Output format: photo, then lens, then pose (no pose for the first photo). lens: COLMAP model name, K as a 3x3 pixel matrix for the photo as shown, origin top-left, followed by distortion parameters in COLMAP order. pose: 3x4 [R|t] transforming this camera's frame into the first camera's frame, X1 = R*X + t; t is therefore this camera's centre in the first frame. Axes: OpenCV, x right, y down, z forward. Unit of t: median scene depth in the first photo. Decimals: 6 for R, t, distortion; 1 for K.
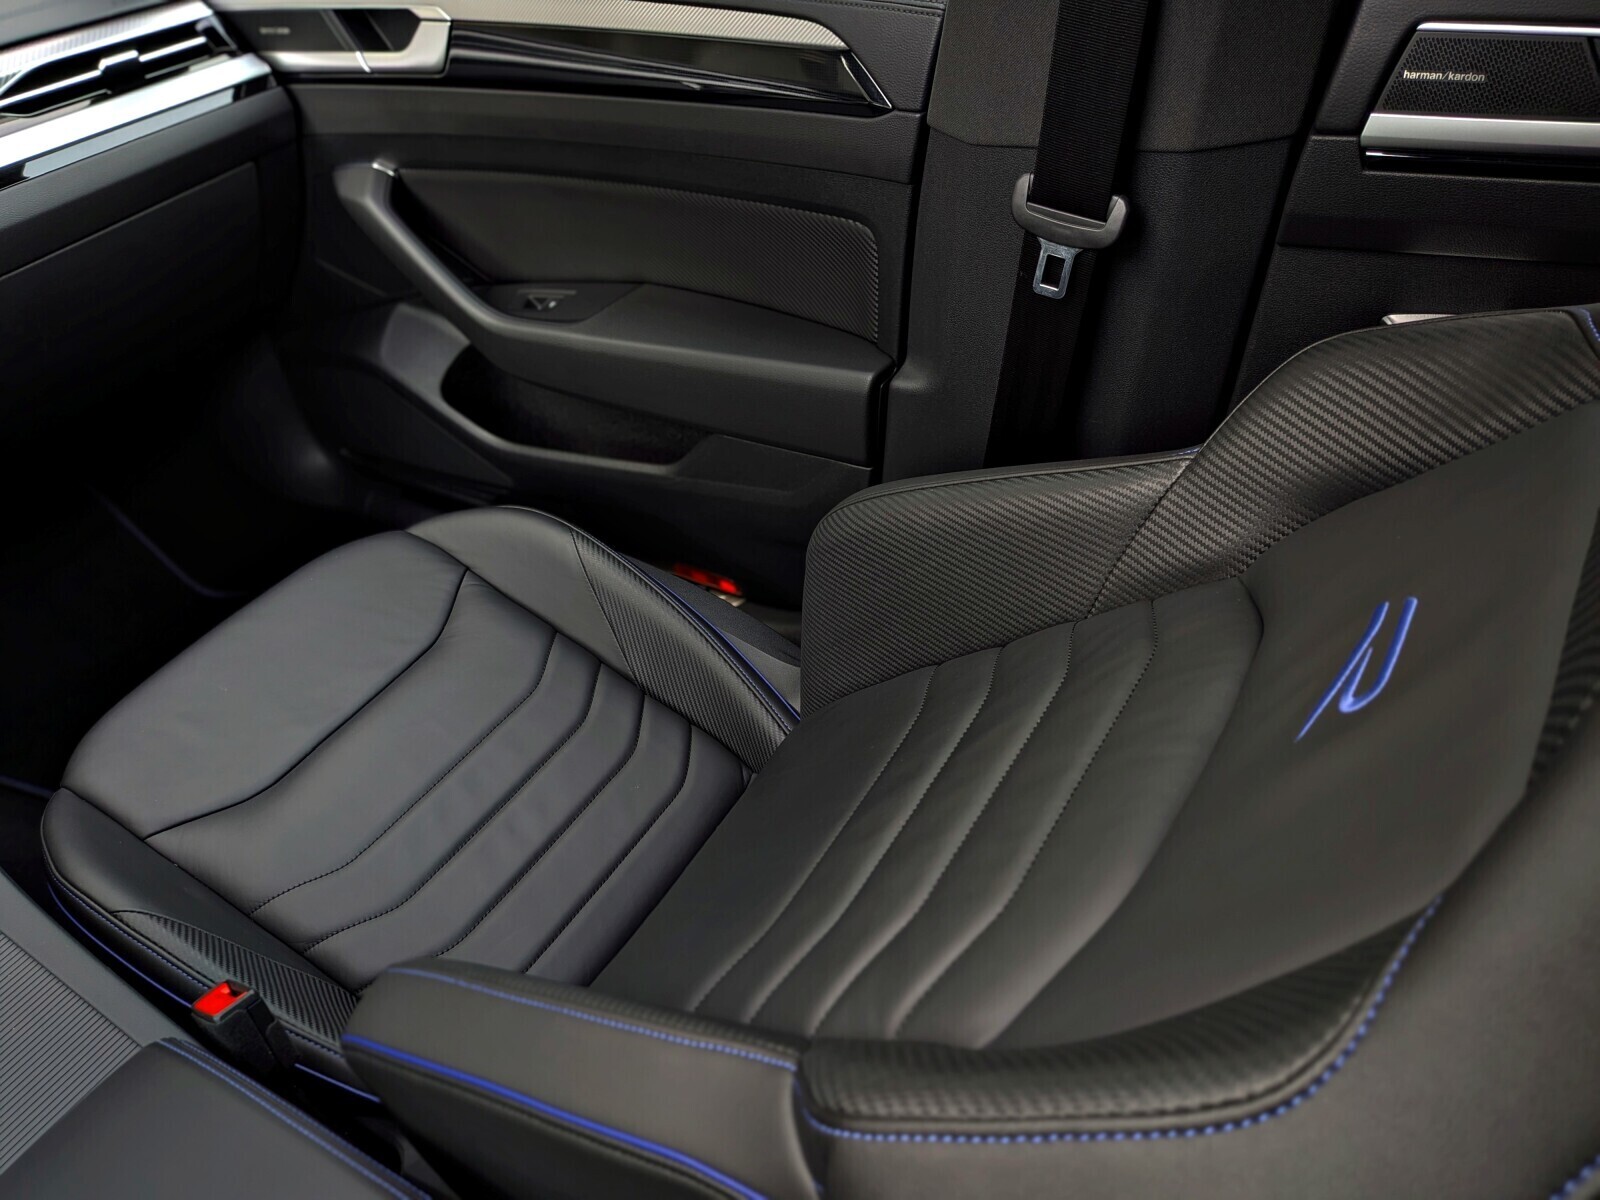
lens RADIAL K [[1154.1, 0, 797.7], [0, 1154.1, 600.1], [0, 0, 1]] dist [0.045559, -0.082270]
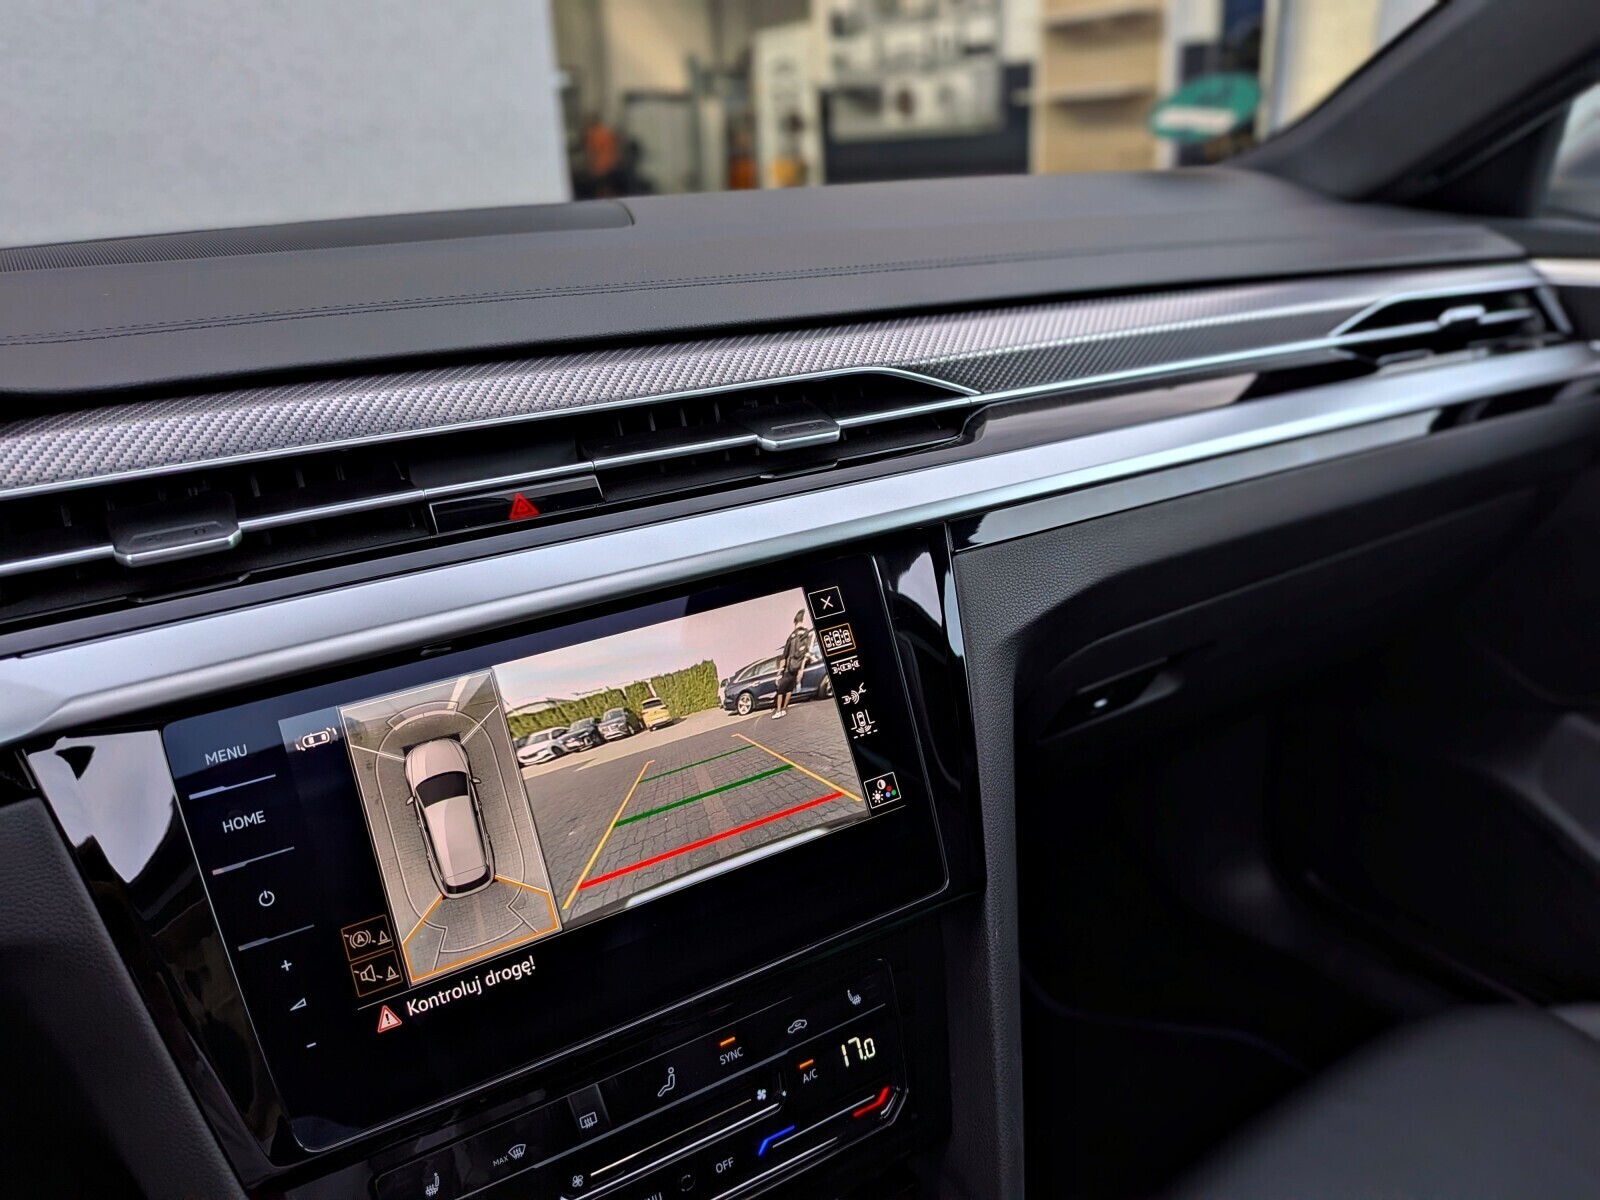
lens RADIAL K [[1154.1, 0, 797.7], [0, 1154.1, 584.9], [0, 0, 1]] dist [0.045559, -0.082270]
pose [[0.907039, 0.218115, -0.360148, -0.656309], [-0.316992, 0.916728, -0.243157, -0.026586], [0.277121, 0.334717, 0.900649, 0.316946]]
